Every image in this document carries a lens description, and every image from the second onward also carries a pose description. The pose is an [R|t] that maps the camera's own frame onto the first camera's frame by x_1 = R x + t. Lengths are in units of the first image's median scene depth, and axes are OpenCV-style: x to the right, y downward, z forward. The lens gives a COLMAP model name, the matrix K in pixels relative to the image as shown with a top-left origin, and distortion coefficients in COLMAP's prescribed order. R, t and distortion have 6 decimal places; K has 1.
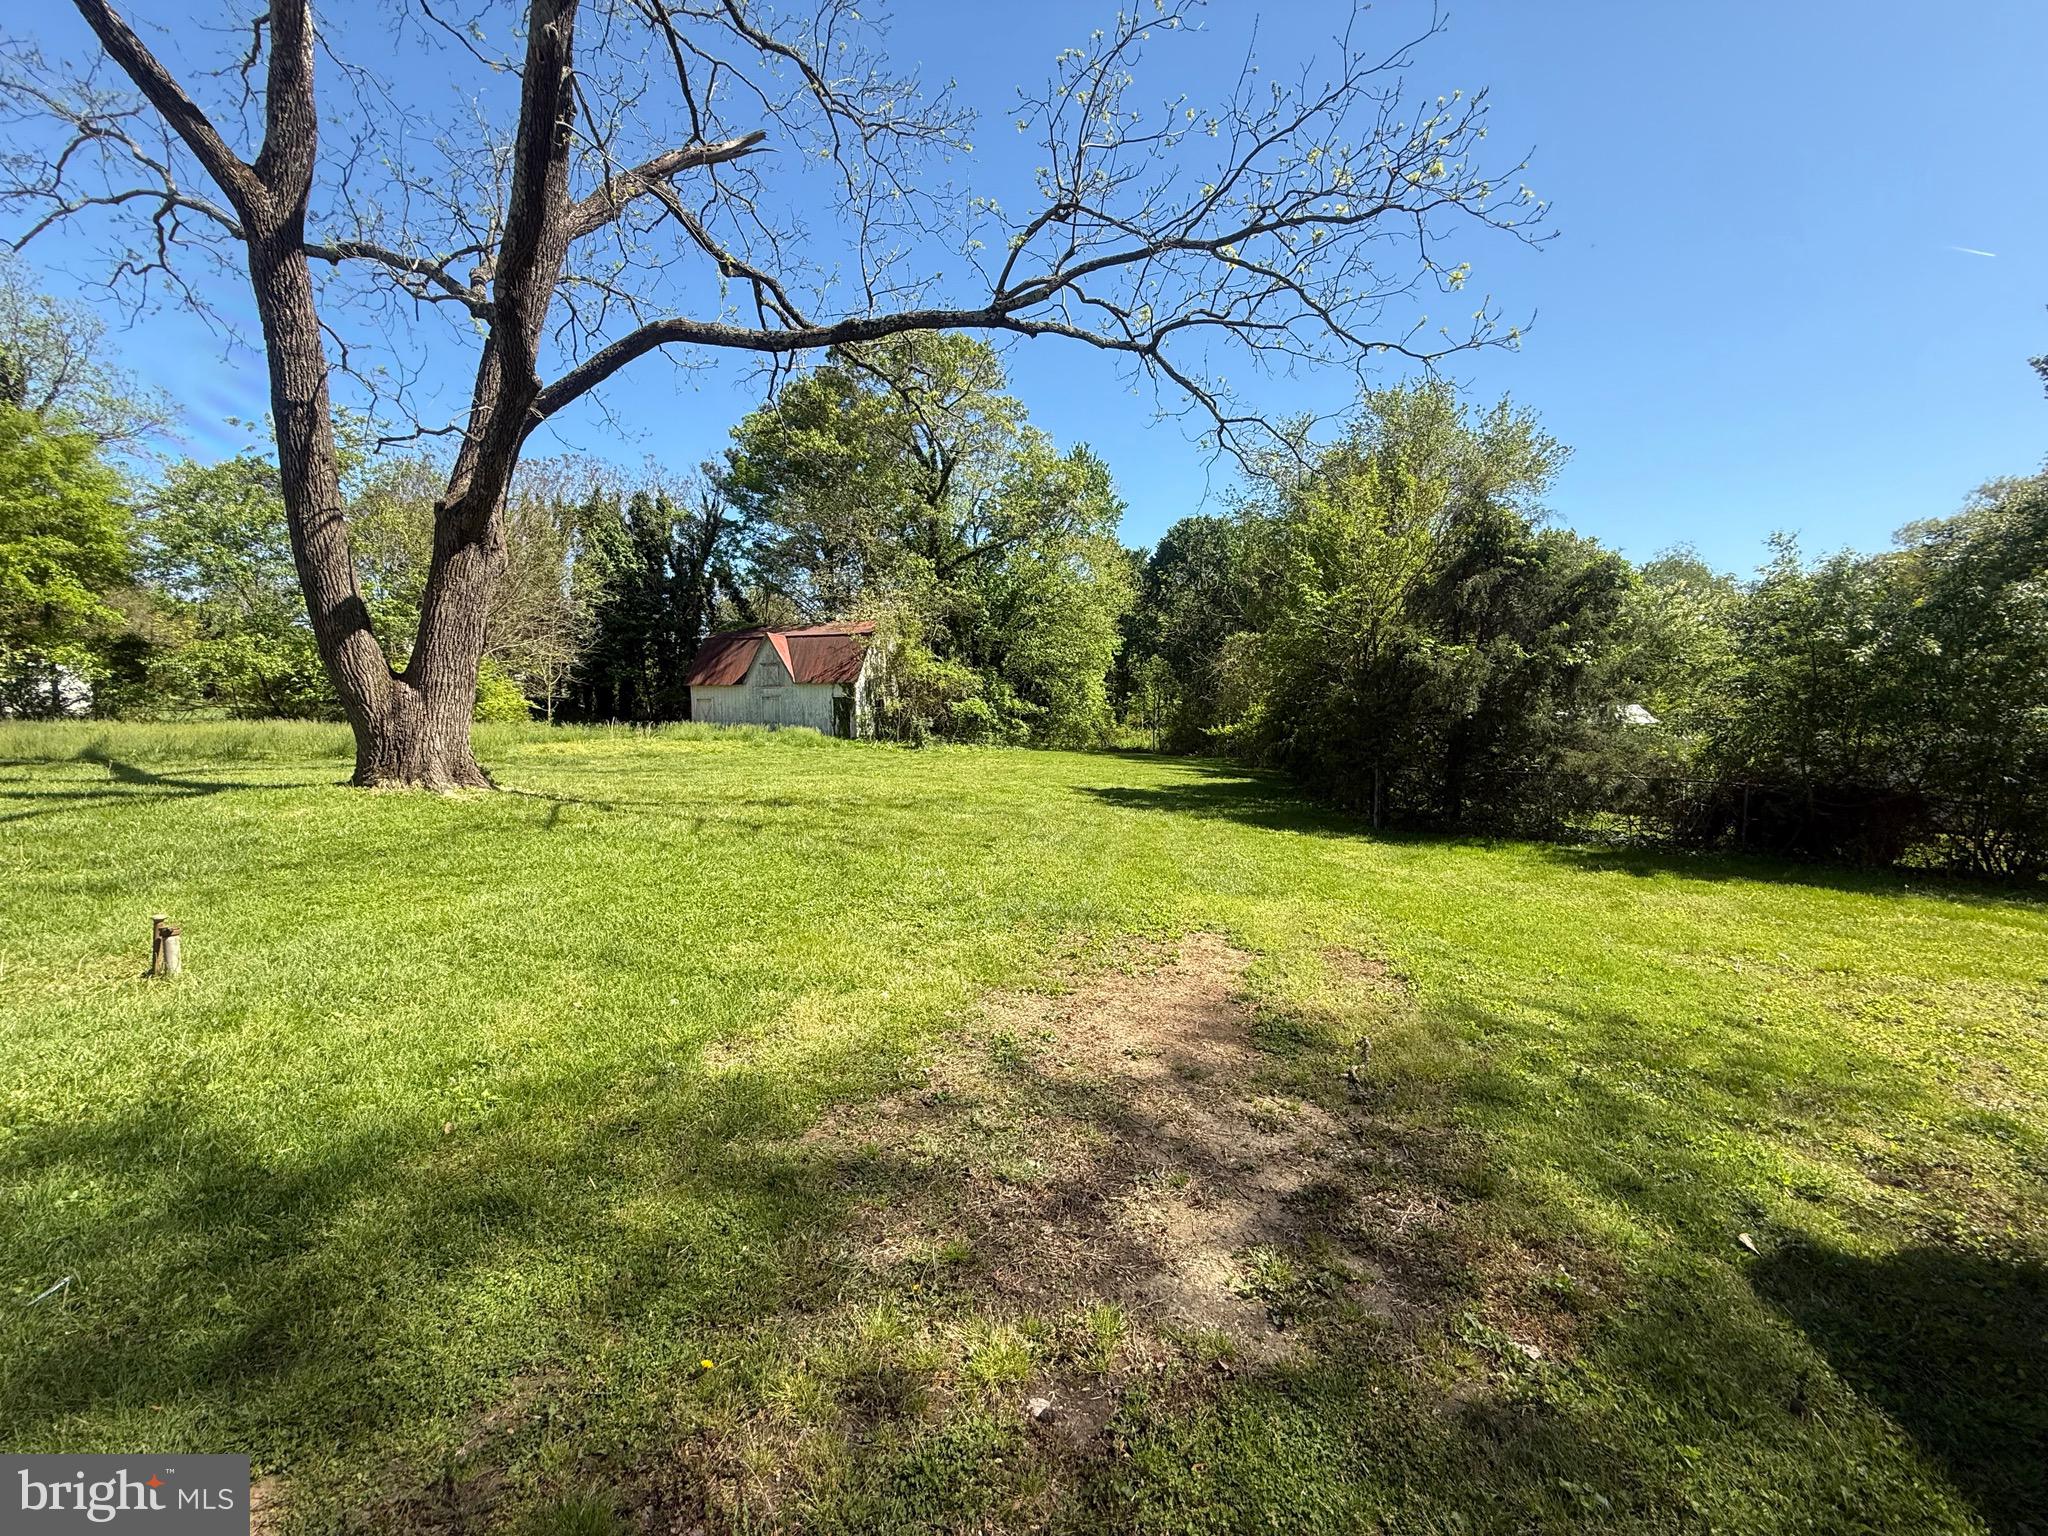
lens RADIAL K [[815.5, 0, 1020.3], [0, 815.5, 771.8], [0, 0, 1]] dist [-0.000062, 0.000041]
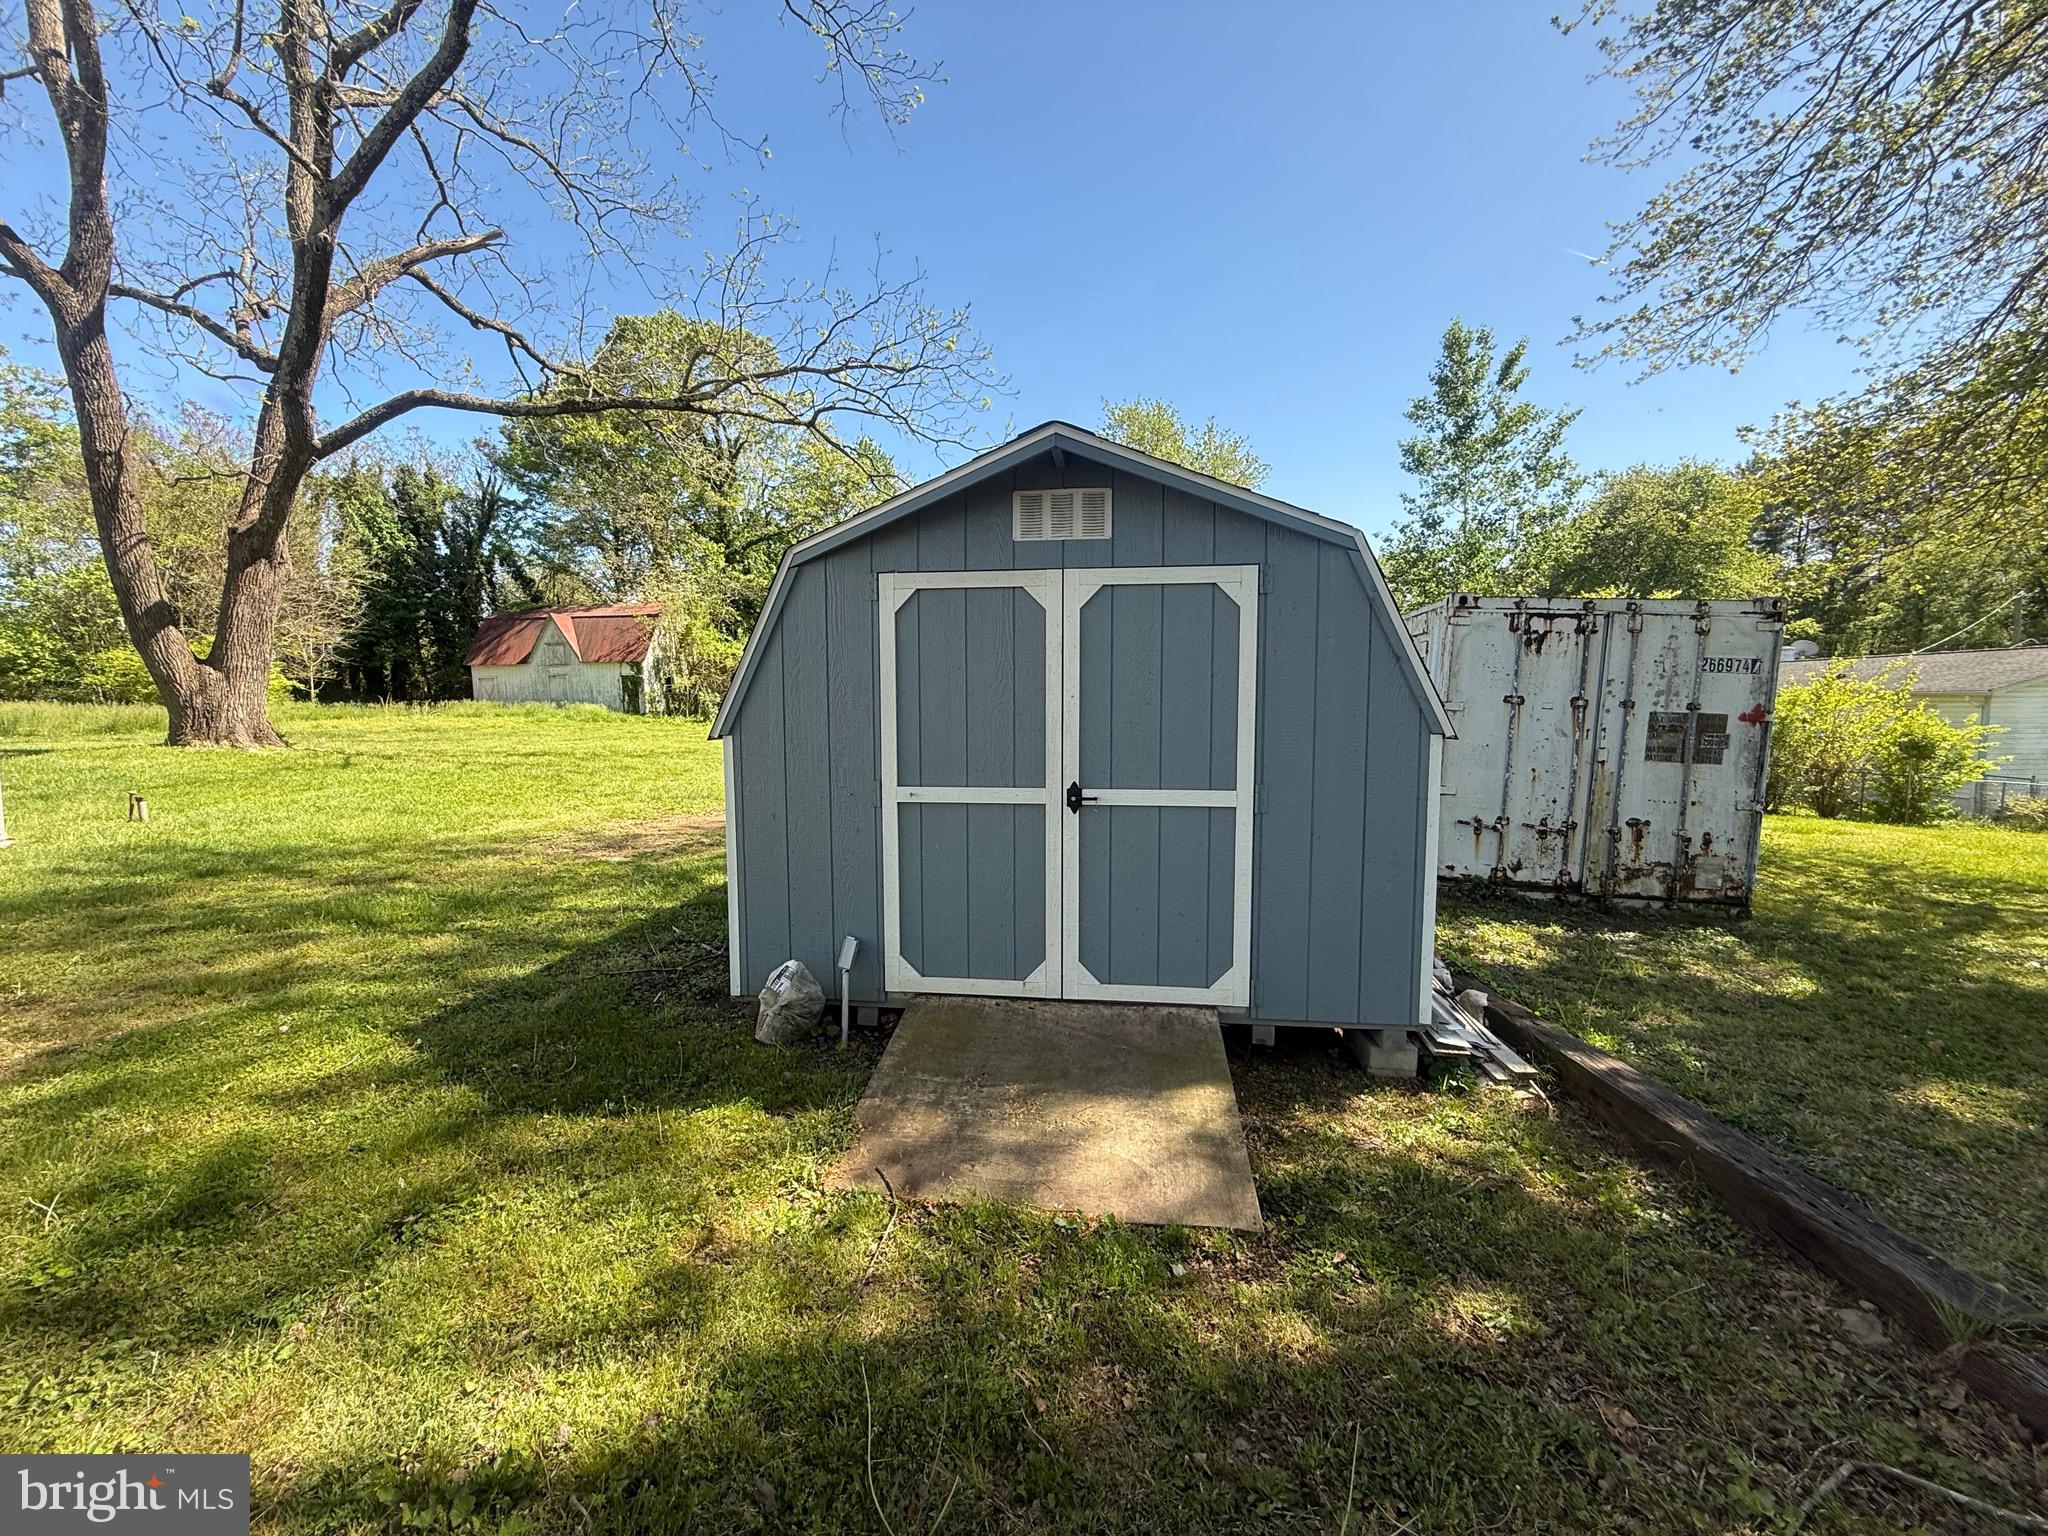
lens RADIAL K [[815.5, 0, 1020.3], [0, 815.5, 771.8], [0, 0, 1]] dist [-0.000062, 0.000041]
pose [[0.980148, -0.031156, 0.195803, 0.066809], [0.025543, 0.999189, 0.031127, 0.013473], [-0.196614, -0.025507, 0.980149, -0.140222]]
